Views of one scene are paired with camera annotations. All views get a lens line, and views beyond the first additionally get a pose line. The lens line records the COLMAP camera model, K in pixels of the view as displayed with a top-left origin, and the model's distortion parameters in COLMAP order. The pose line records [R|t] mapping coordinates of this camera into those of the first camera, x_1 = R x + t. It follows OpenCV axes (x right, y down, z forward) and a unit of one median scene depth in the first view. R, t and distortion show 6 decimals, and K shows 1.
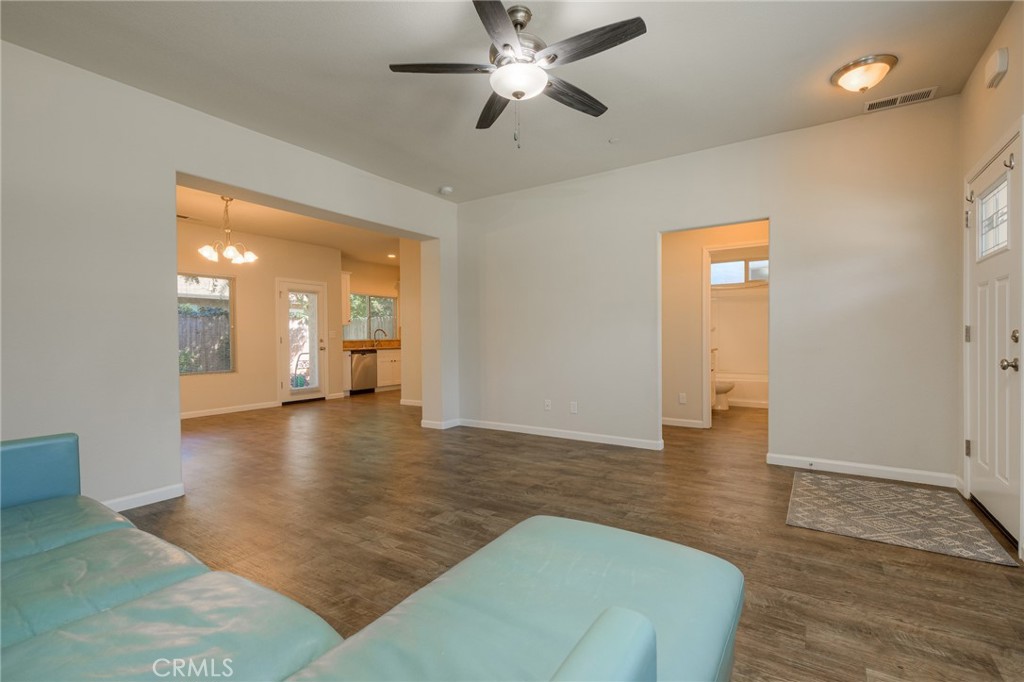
lens RADIAL K [[465.5, 0, 512.0], [0, 465.5, 341.0], [0, 0, 1]] dist [0.002229, 0.000231]
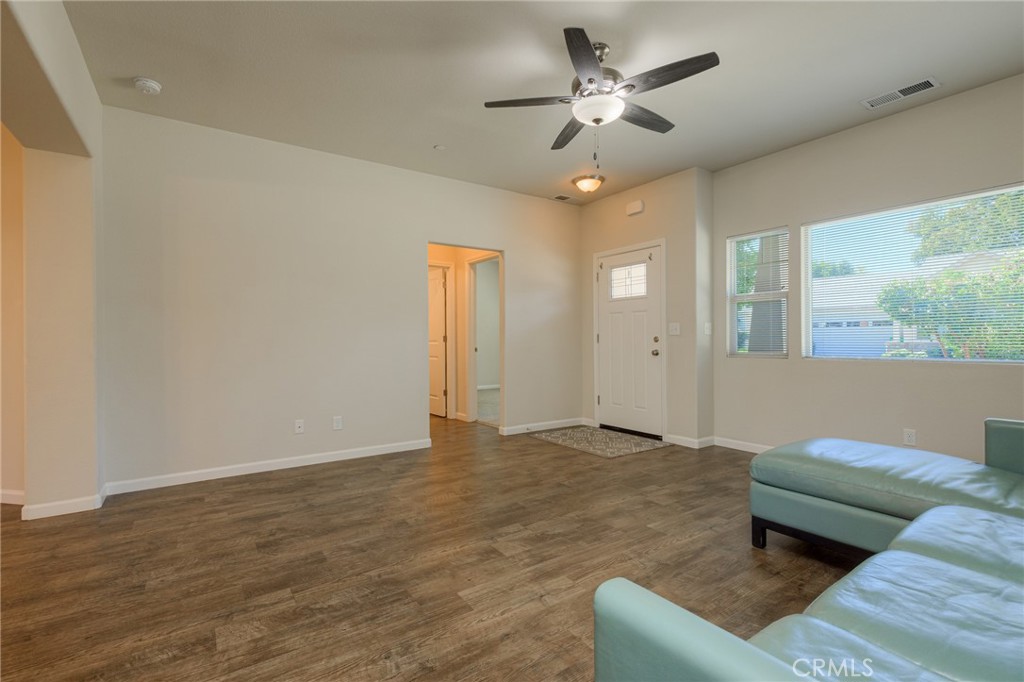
lens RADIAL K [[466.4, 0, 515.5], [0, 466.4, 335.9], [0, 0, 1]] dist [0.001698, -0.000775]
pose [[0.365708, 0.014077, 0.930623, -0.881849], [0.009571, 0.999776, -0.018884, 0.006504], [-0.930680, 0.015813, 0.365492, 0.628036]]
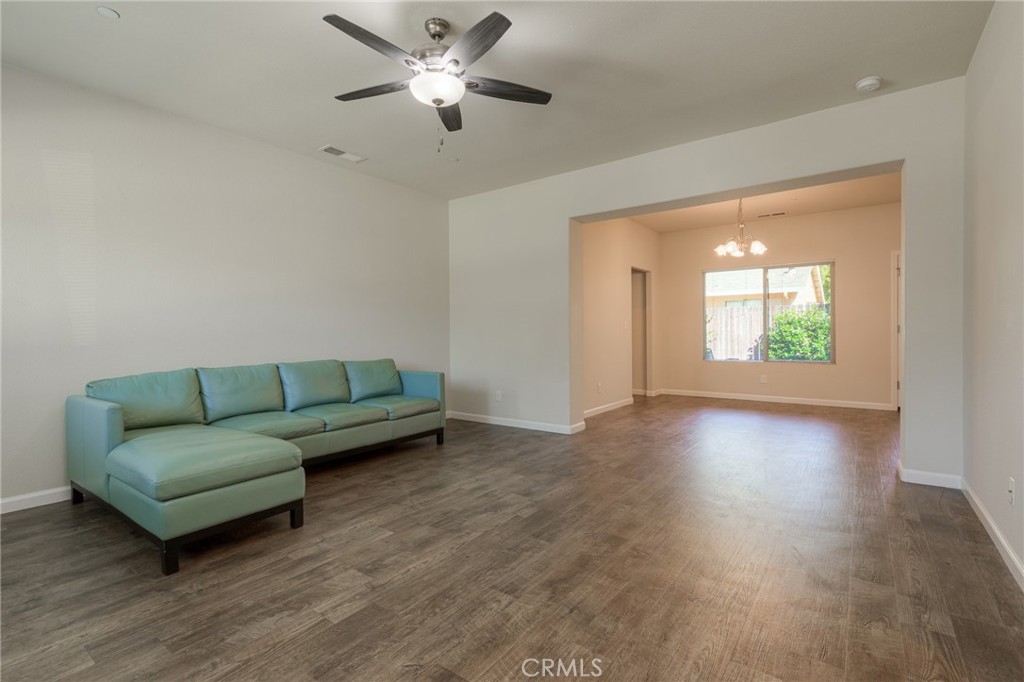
lens RADIAL K [[466.4, 0, 515.5], [0, 466.4, 335.9], [0, 0, 1]] dist [0.001698, -0.000775]
pose [[-0.051108, 0.017205, -0.998545, 0.860086], [0.000946, 0.999852, 0.017180, -0.011655], [0.998693, -0.000067, -0.051116, 0.987236]]
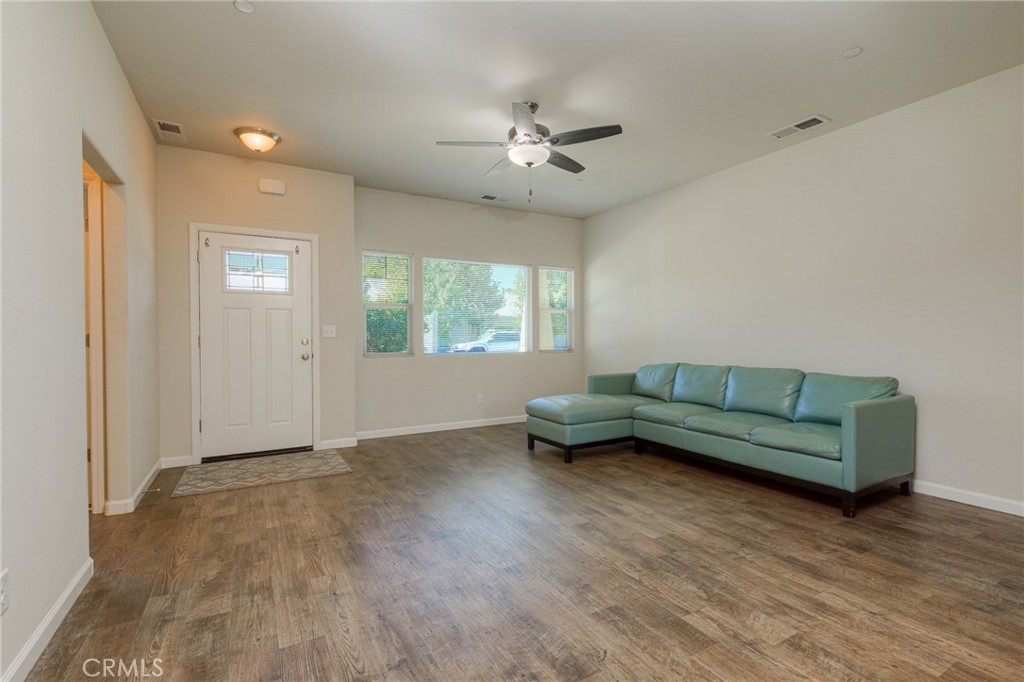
lens RADIAL K [[466.4, 0, 515.5], [0, 466.4, 335.9], [0, 0, 1]] dist [0.001698, -0.000775]
pose [[-0.894049, 0.015913, 0.447687, -0.453148], [0.016544, 0.999860, -0.002502, -0.012072], [-0.447664, 0.005169, -0.894187, 1.817866]]
